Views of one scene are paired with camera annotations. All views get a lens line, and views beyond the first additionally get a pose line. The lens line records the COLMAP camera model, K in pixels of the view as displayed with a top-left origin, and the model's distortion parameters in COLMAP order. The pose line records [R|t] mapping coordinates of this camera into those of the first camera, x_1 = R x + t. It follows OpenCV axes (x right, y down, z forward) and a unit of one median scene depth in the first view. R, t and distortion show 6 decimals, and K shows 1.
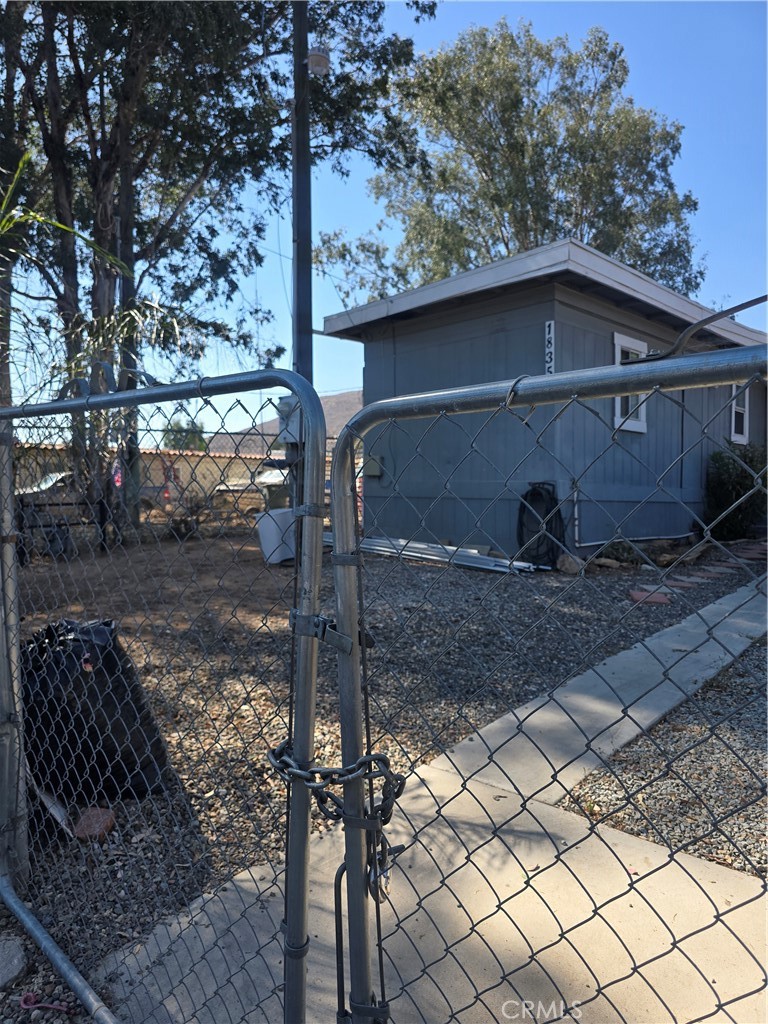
lens RADIAL K [[700.6, 0, 371.6], [0, 700.6, 511.1], [0, 0, 1]] dist [0.032399, -0.027251]
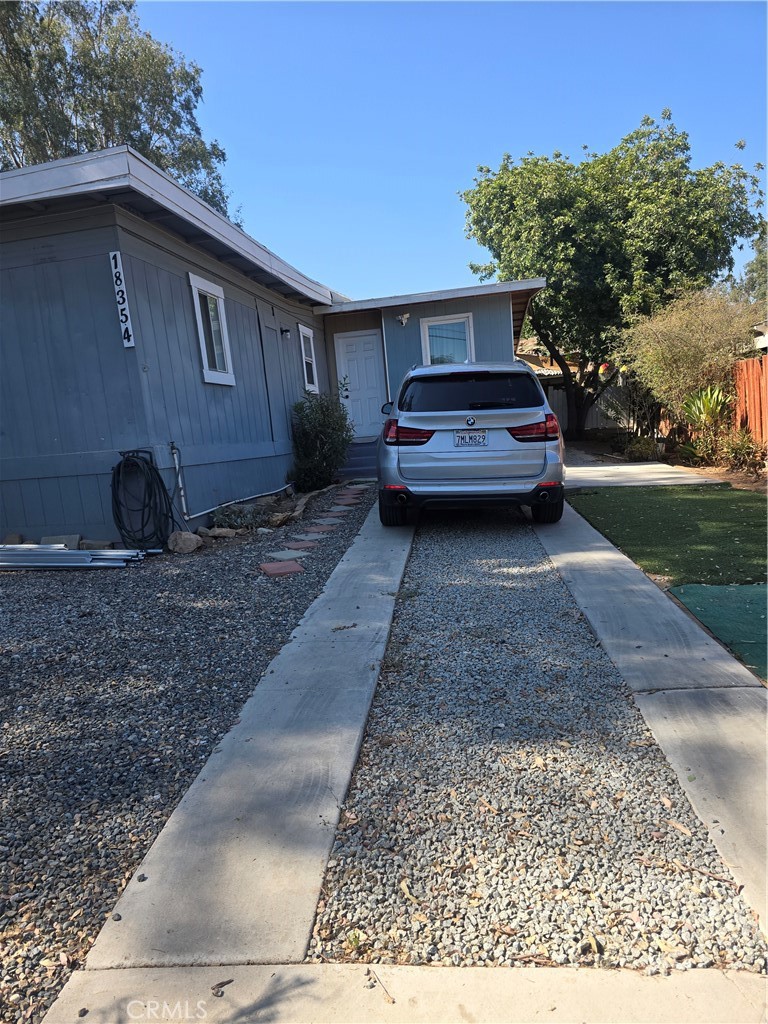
lens RADIAL K [[692.3, 0, 384.0], [0, 692.3, 512.0], [0, 0, 1]] dist [0.082988, -0.082242]
pose [[0.811985, -0.146007, 0.565122, 0.001716], [0.108260, 0.989081, 0.099992, -0.014994], [-0.573551, -0.020012, 0.818926, 0.111315]]
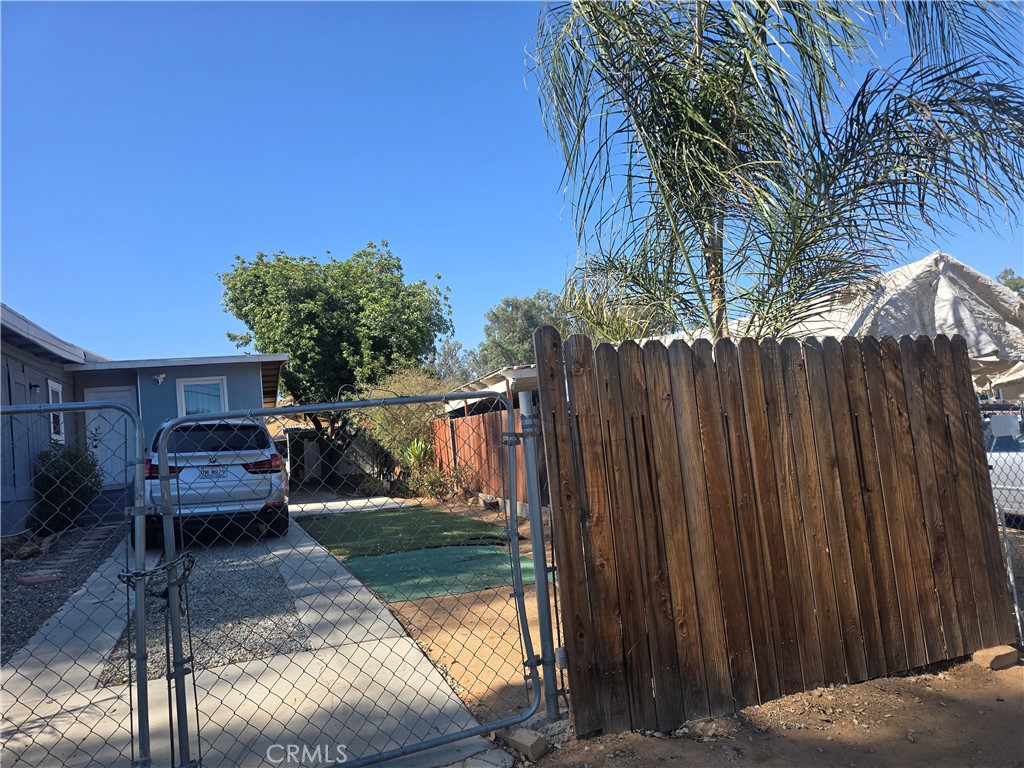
lens RADIAL K [[692.3, 0, 513.5], [0, 692.3, 390.8], [0, 0, 1]] dist [0.082988, -0.082242]
pose [[0.438534, 0.022328, 0.898437, -0.175893], [0.131016, 0.987423, -0.088489, 0.015263], [-0.889113, 0.156516, 0.430094, -0.122259]]
